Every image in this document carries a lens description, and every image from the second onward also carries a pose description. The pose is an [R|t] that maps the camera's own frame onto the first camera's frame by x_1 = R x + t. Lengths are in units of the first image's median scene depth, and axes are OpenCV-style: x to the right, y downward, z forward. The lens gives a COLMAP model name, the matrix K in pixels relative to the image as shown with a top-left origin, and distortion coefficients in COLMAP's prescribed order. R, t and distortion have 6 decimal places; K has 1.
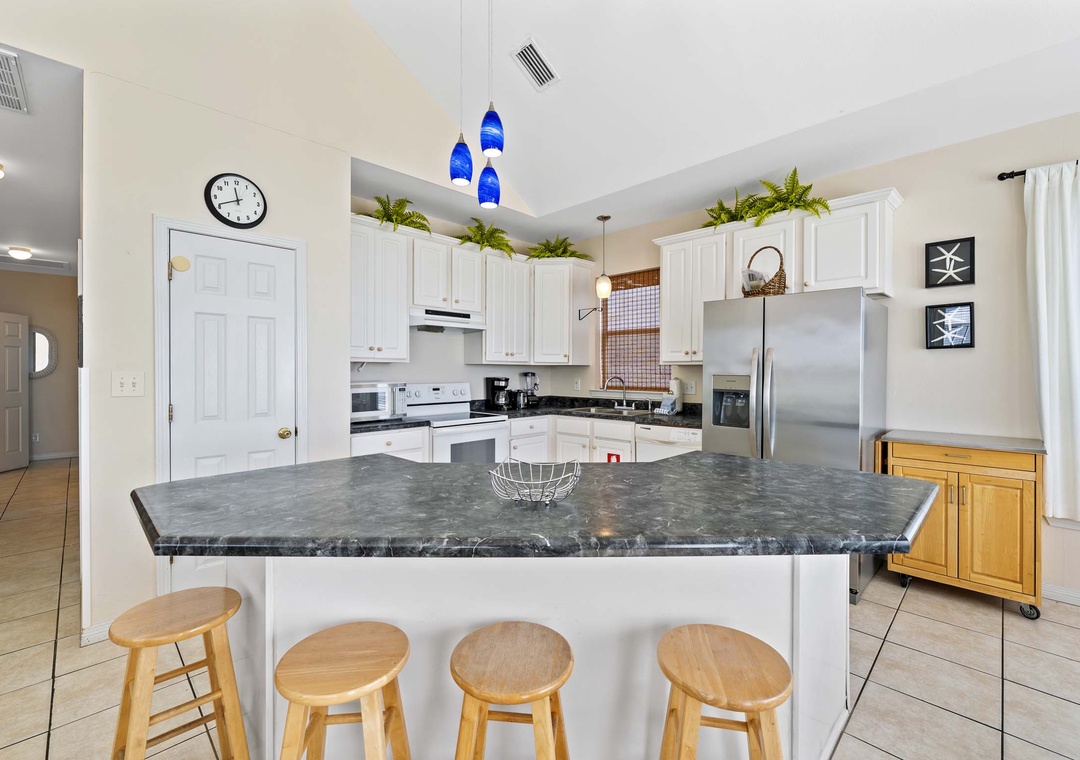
lens RADIAL K [[422.2, 0, 541.3], [0, 422.2, 375.2], [0, 0, 1]] dist [0.000229, -0.000032]
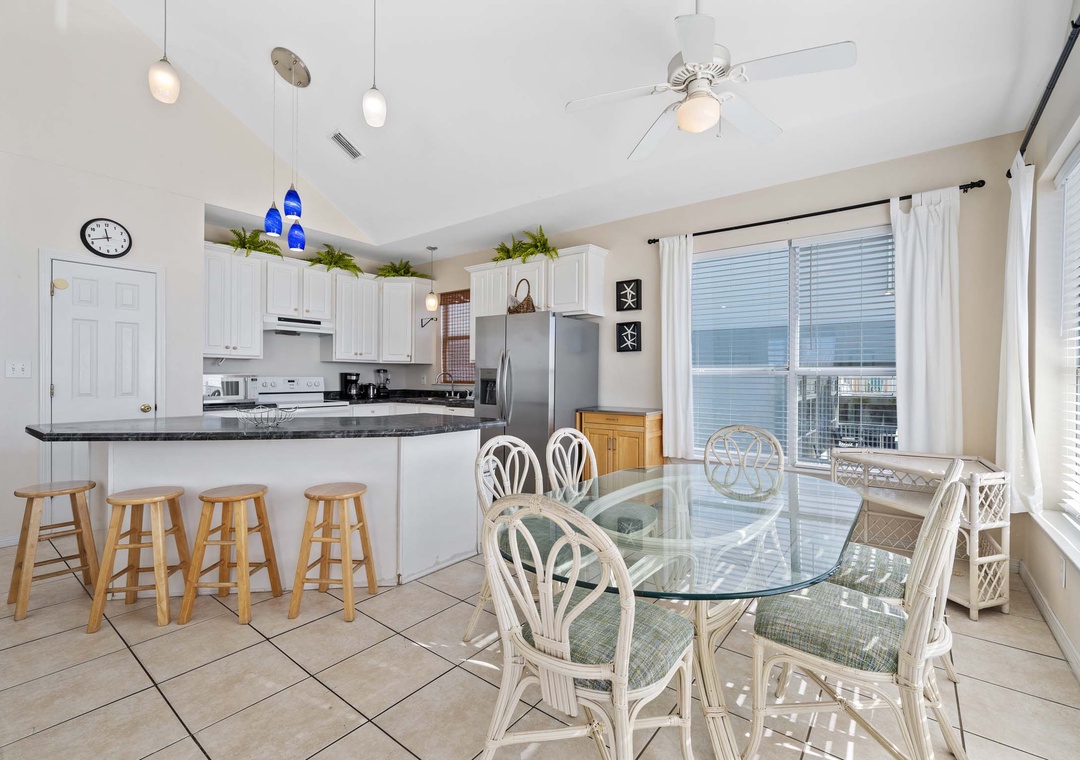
lens RADIAL K [[441.3, 0, 540.0], [0, 441.3, 380.0], [0, 0, 1]] dist [-0.000407, 0.000209]
pose [[0.993313, 0.003923, 0.115388, 0.382767], [-0.003638, 0.999990, -0.002681, 0.035751], [-0.115398, 0.002243, 0.993317, -0.437034]]
